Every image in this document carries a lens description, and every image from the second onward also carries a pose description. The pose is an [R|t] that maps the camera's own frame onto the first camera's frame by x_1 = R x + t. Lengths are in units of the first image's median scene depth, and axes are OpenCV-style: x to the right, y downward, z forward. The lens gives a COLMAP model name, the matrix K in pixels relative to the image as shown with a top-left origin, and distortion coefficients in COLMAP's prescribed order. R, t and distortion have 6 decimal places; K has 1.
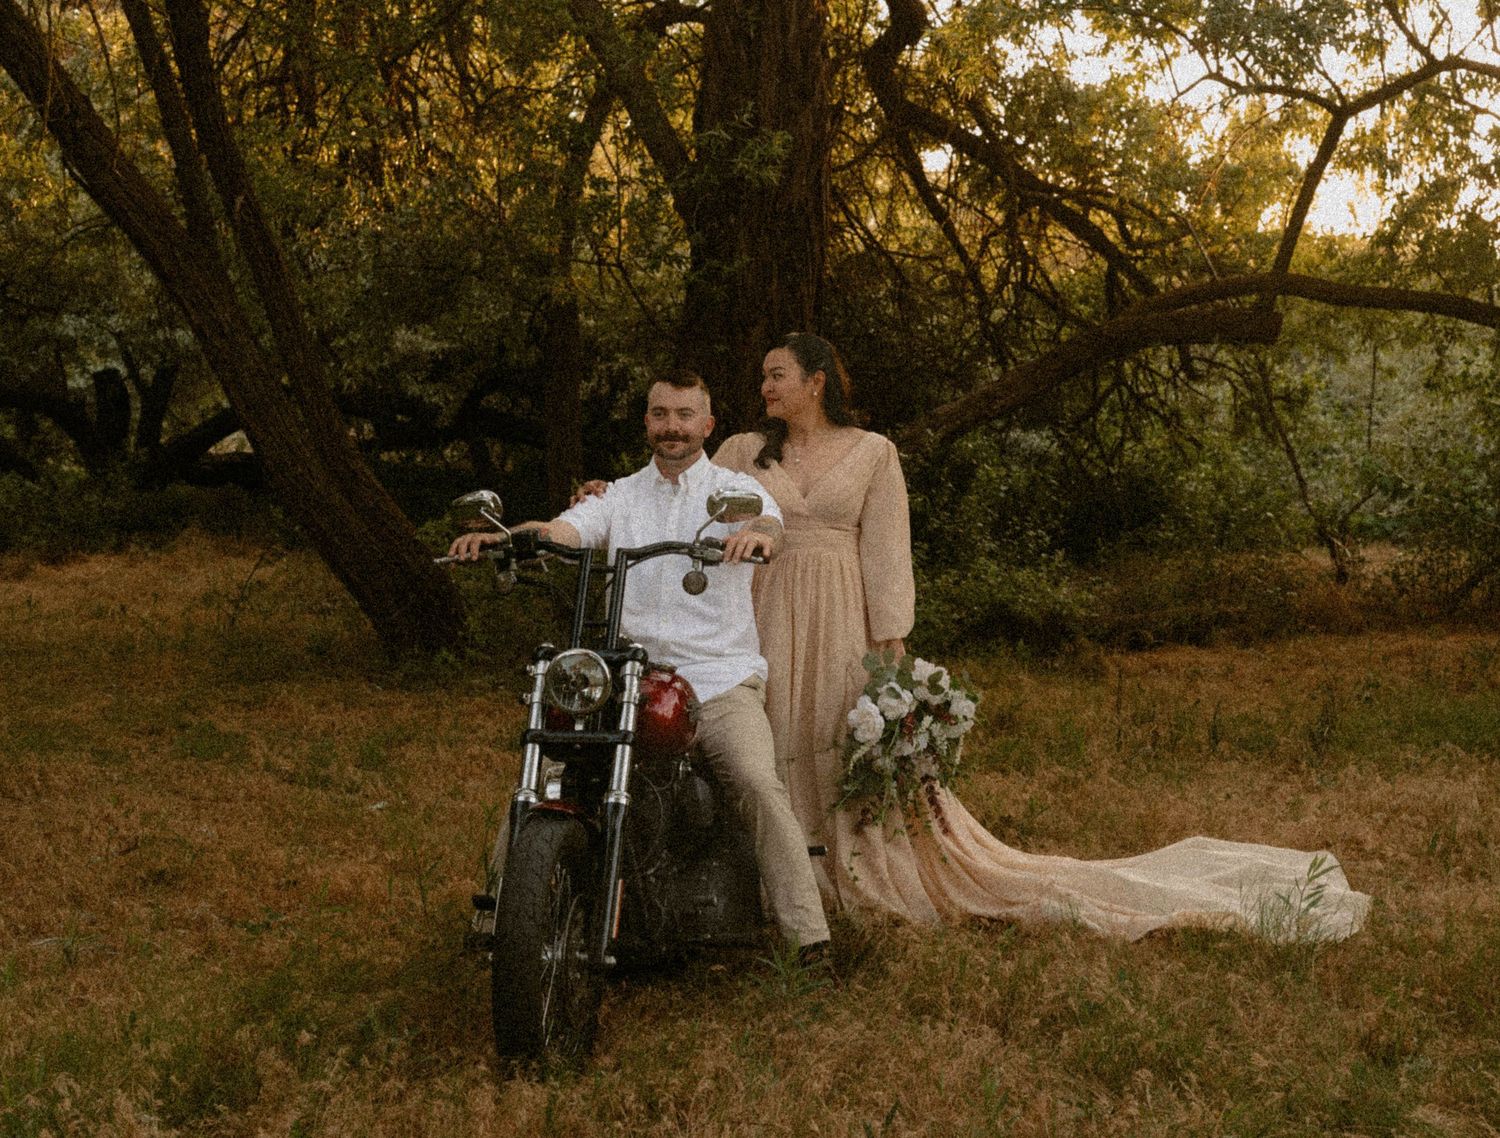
lens RADIAL K [[2873.3, 0, 862.4], [0, 2873.3, 564.5], [0, 0, 1]] dist [0.071981, 0.000000]
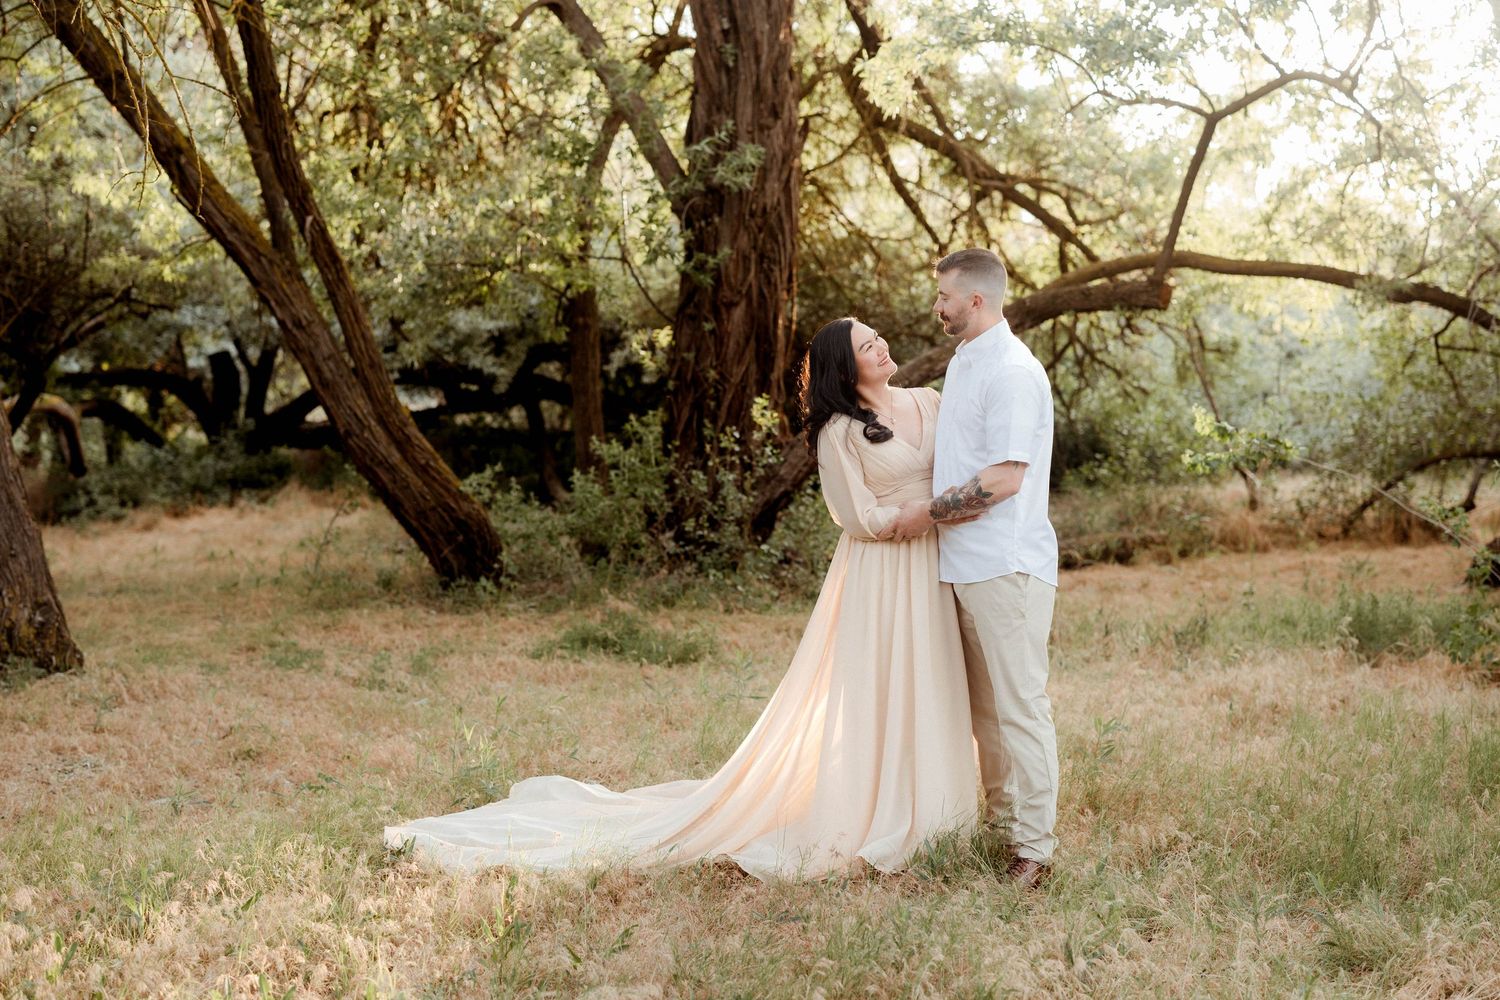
lens RADIAL K [[2645.6, 0, 737.7], [0, 2645.6, 499.3], [0, 0, 1]] dist [0.060809, 0.000000]
pose [[0.997390, -0.022197, -0.068704, 0.037431], [0.022035, 0.999752, -0.003127, 0.001349], [0.068756, 0.001605, 0.997632, -0.106888]]
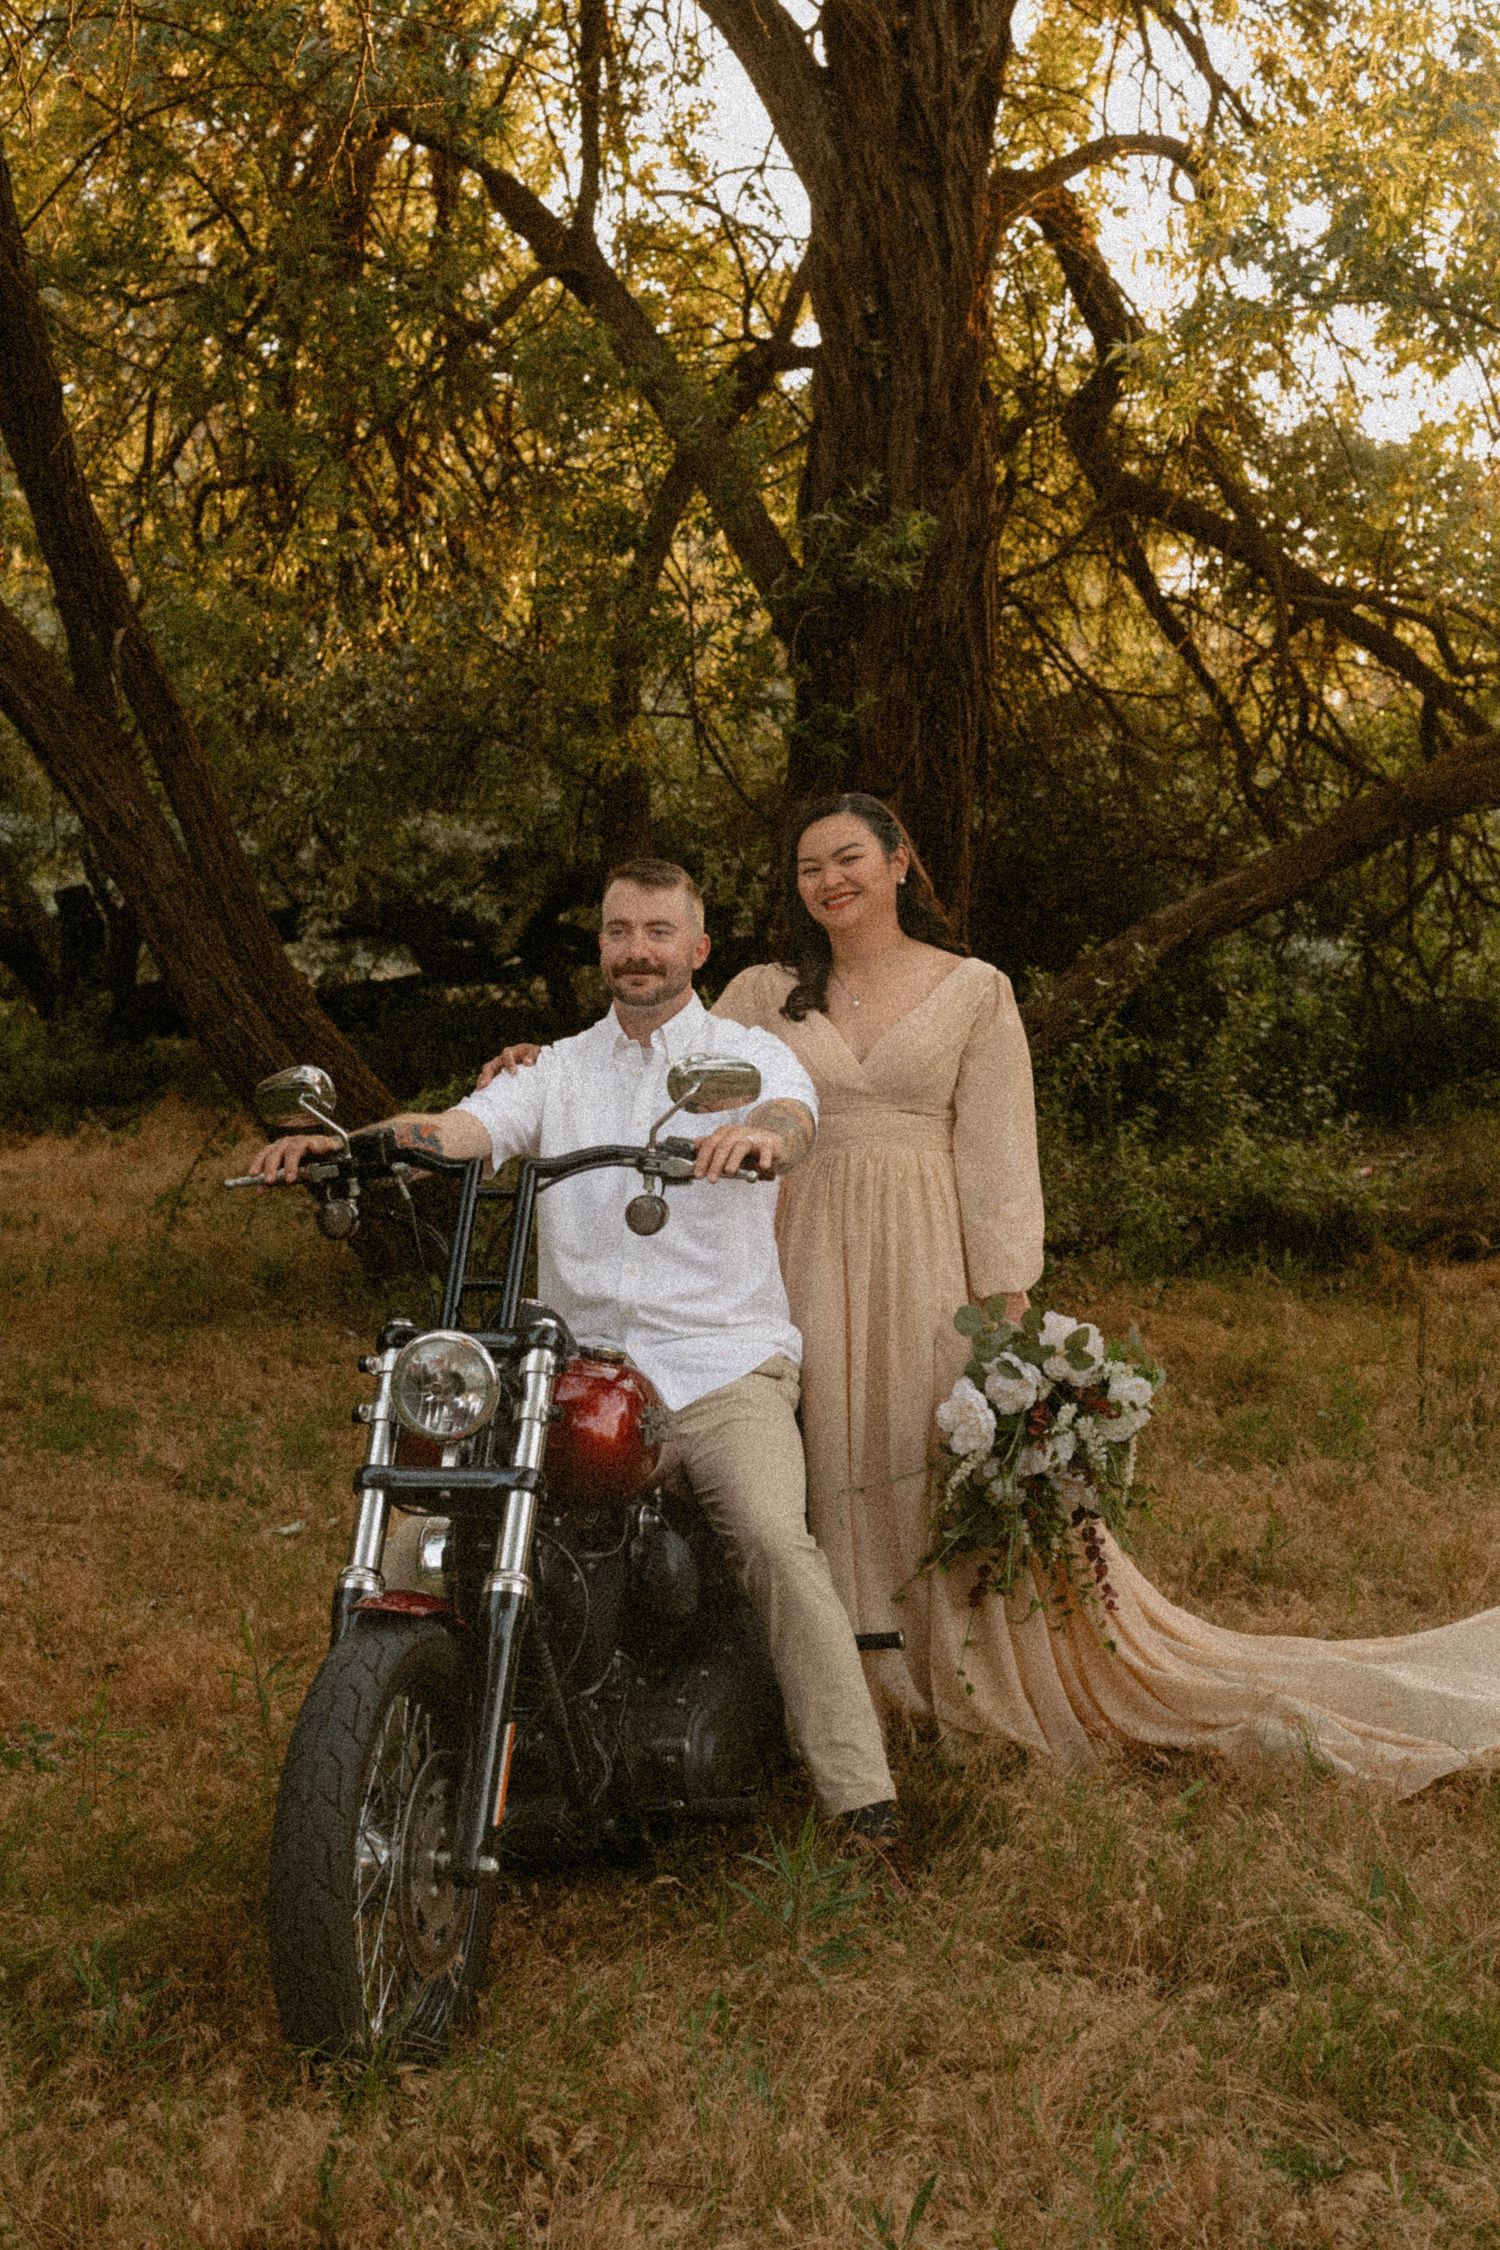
lens RADIAL K [[3741.0, 0, 754.2], [0, 3741.0, 1129.7], [0, 0, 1]] dist [0.061276, 0.000000]
pose [[0.994577, -0.017607, -0.102505, 0.021077], [0.017863, 0.999839, 0.001586, -0.005732], [0.102461, -0.003408, 0.994731, 0.107632]]
